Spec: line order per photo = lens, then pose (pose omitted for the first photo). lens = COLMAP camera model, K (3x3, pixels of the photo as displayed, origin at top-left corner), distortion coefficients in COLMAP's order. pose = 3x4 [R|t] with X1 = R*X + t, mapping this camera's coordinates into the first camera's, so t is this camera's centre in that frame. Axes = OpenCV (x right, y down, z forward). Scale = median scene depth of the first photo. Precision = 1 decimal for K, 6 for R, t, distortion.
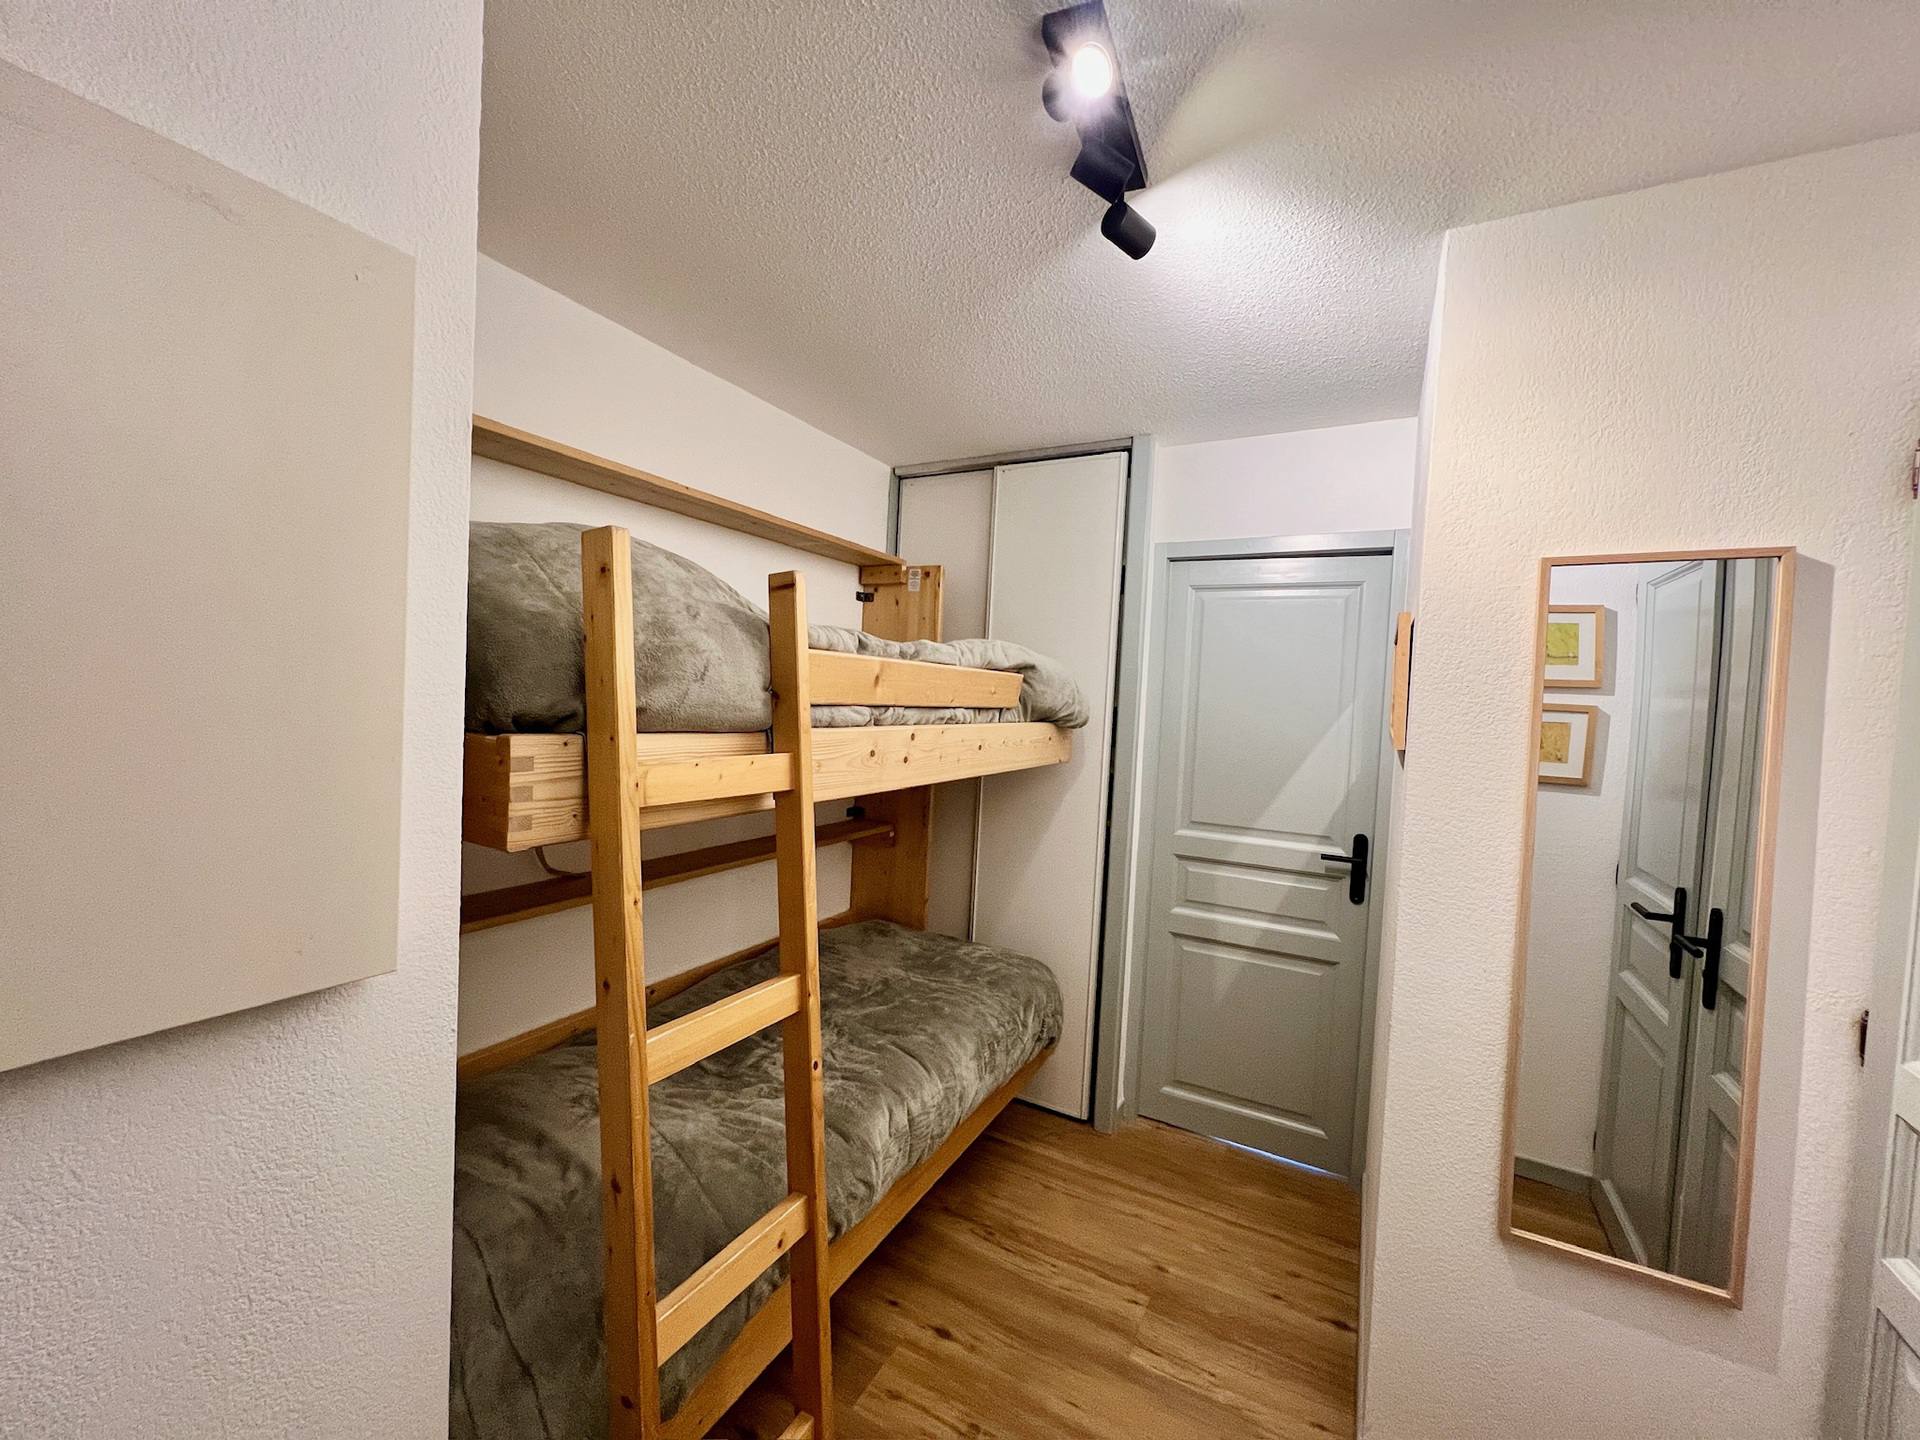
lens RADIAL K [[765.0, 0, 962.5], [0, 765.0, 724.8], [0, 0, 1]] dist [0.003230, 0.000225]
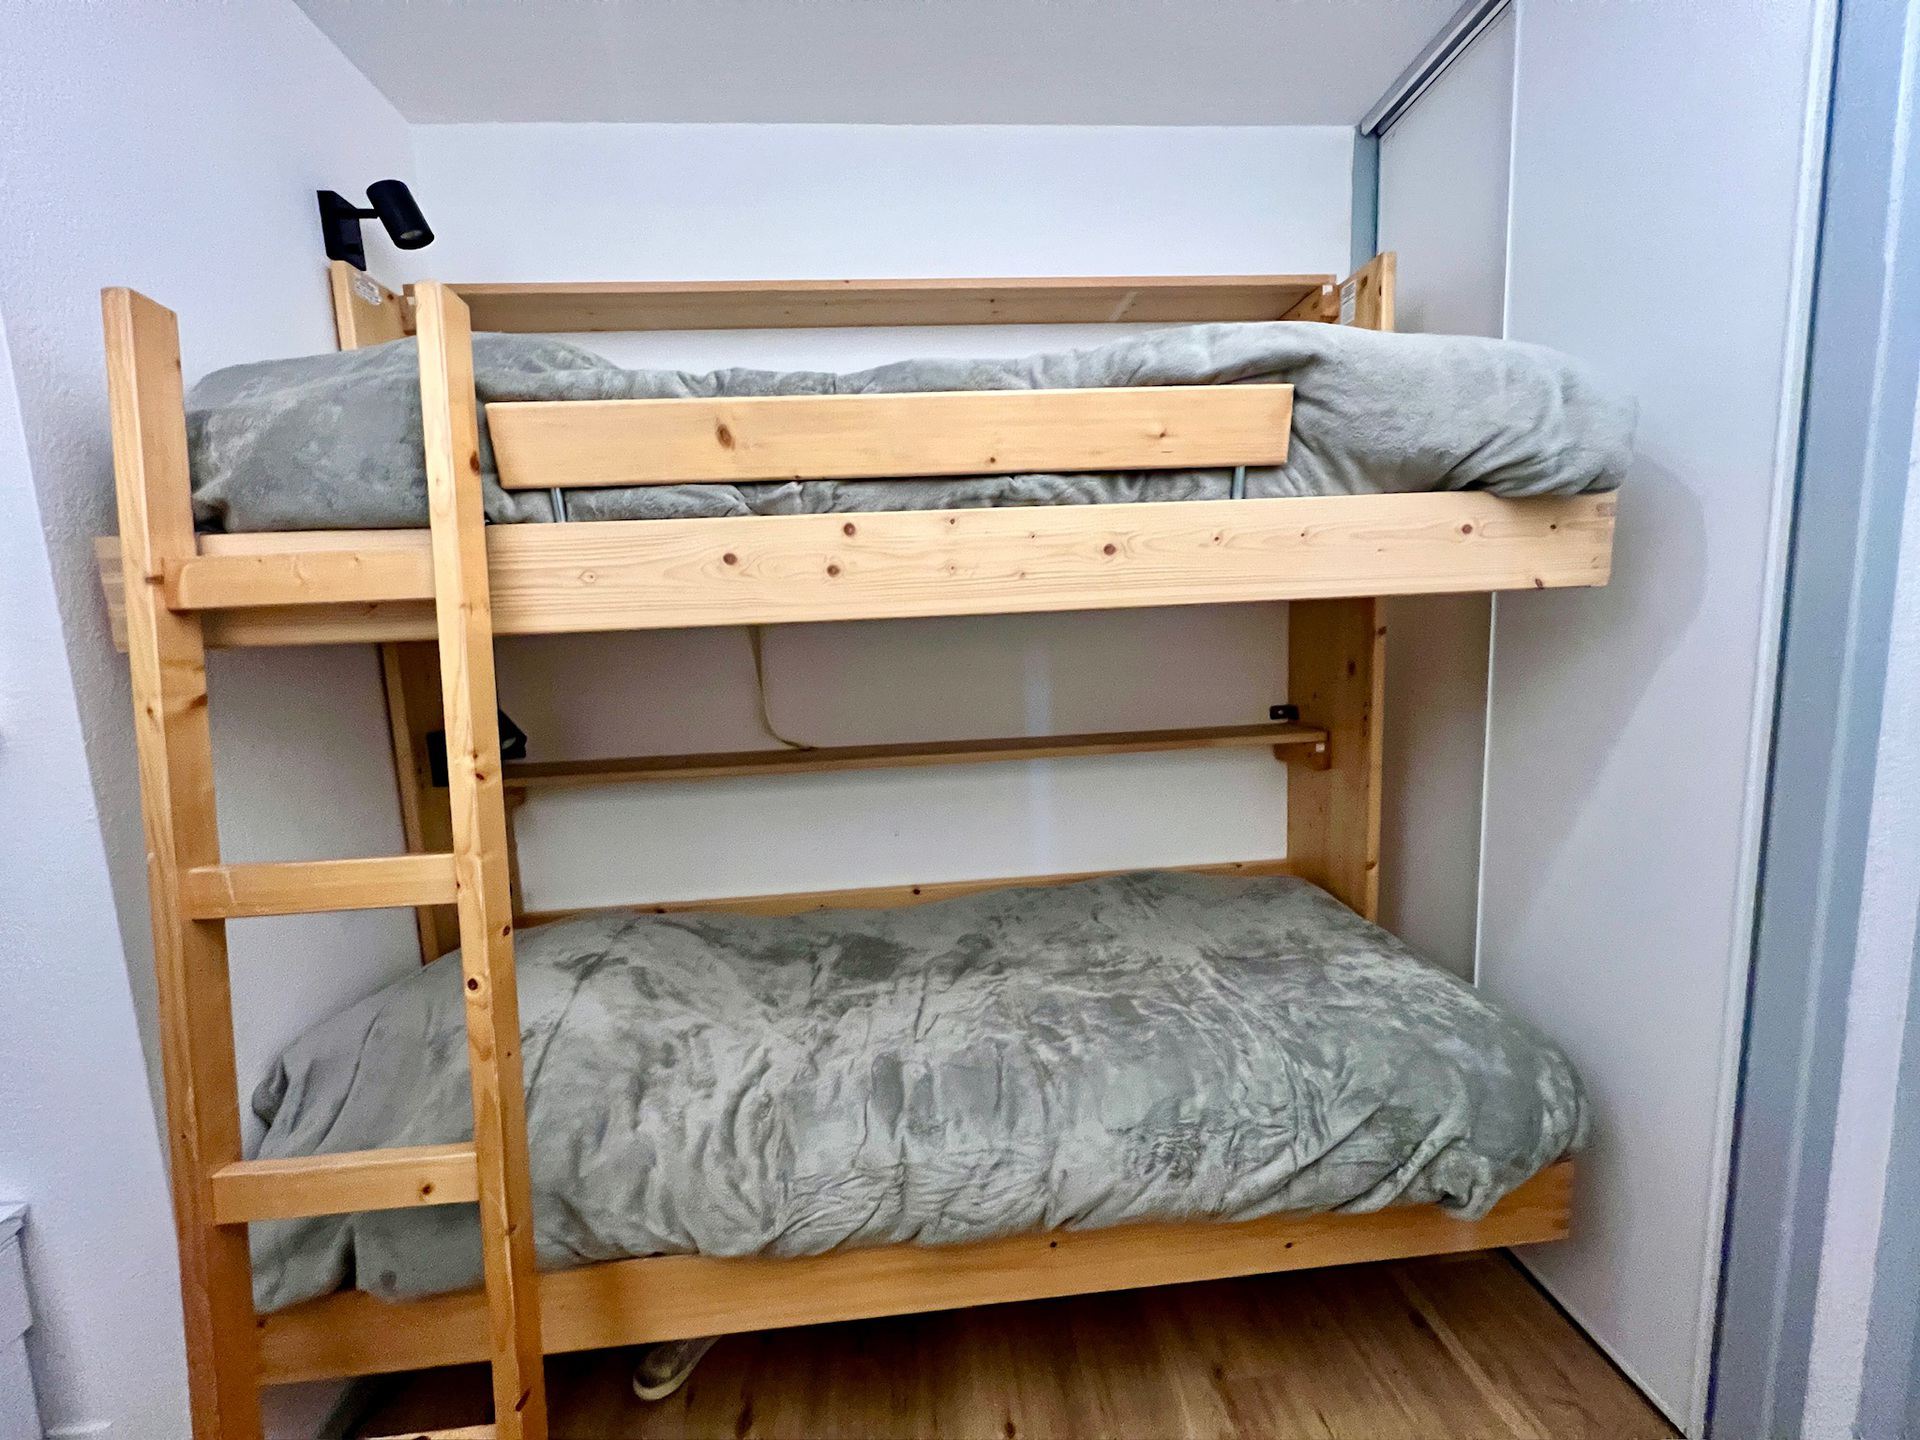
lens RADIAL K [[765.0, 0, 958.9], [0, 765.0, 724.9], [0, 0, 1]] dist [0.003230, 0.000225]
pose [[0.531956, 0.034208, -0.846081, 0.353357], [0.038276, 0.997191, 0.064383, 0.095947], [0.845906, -0.066634, 0.529153, 0.559232]]
